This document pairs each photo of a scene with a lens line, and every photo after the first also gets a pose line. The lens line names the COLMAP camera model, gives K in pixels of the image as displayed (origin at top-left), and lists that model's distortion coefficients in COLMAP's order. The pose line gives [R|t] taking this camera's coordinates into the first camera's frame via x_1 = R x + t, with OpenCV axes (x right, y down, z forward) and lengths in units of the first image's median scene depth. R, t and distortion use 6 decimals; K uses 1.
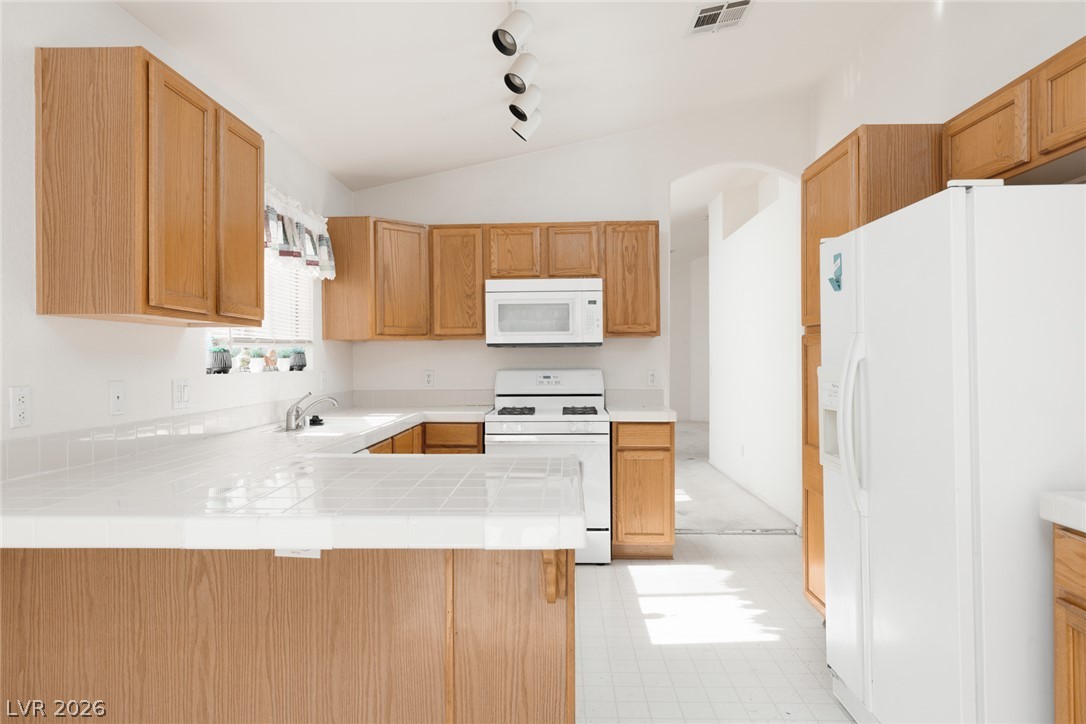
lens RADIAL K [[675.3, 0, 538.0], [0, 675.3, 353.9], [0, 0, 1]] dist [-0.006440, -0.000641]
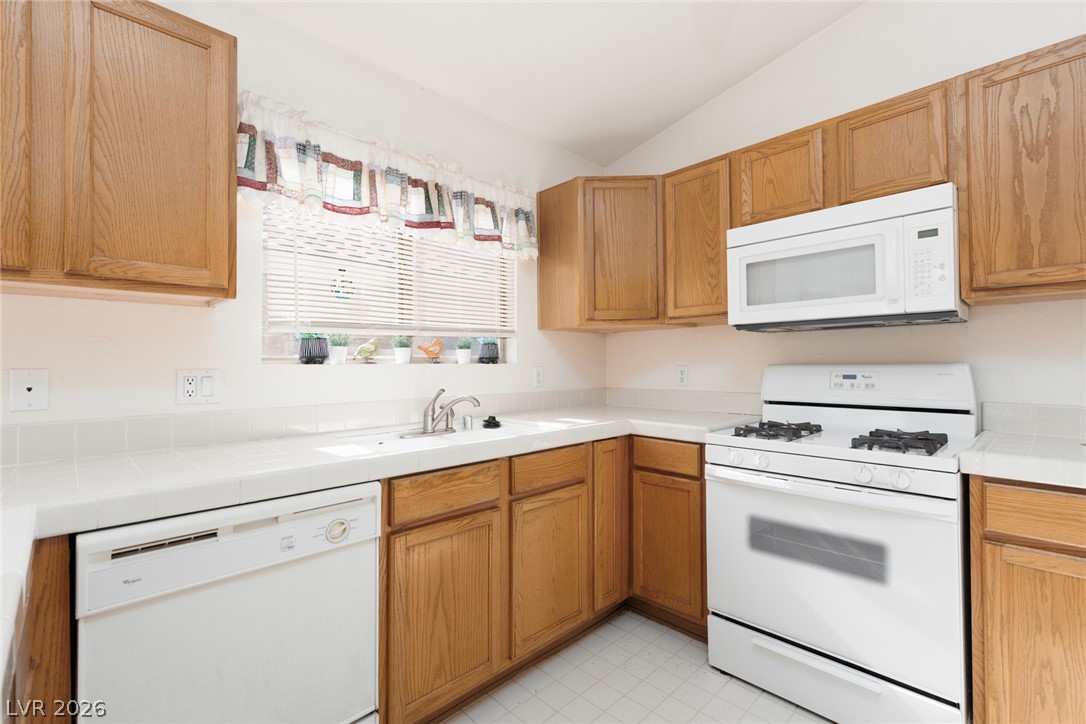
lens RADIAL K [[483.3, 0, 544.3], [0, 483.3, 358.1], [0, 0, 1]] dist [0.003849, -0.000511]
pose [[0.729412, -0.008278, -0.684025, 0.118643], [0.008057, 0.999961, -0.003511, 0.018129], [0.684027, -0.002950, 0.729450, 0.524912]]
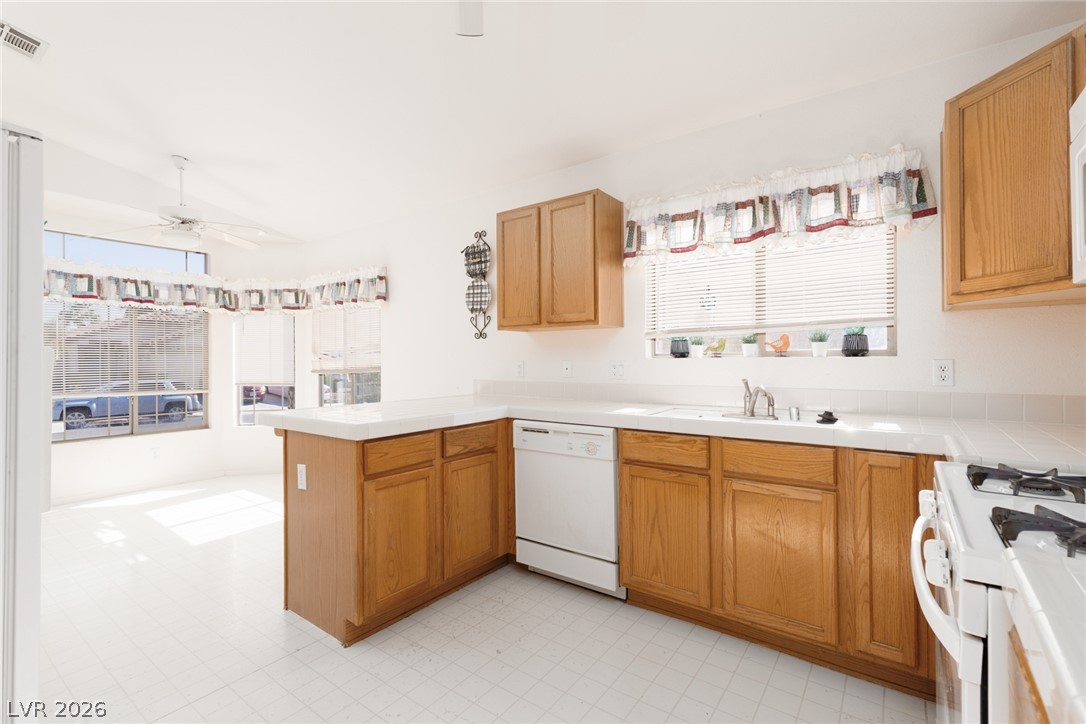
lens RADIAL K [[483.3, 0, 549.2], [0, 483.3, 354.6], [0, 0, 1]] dist [0.003849, -0.000511]
pose [[-0.560867, -0.000946, -0.827905, 0.300058], [0.016773, 0.999781, -0.012505, 0.021182], [0.827736, -0.020900, -0.560729, 0.915918]]
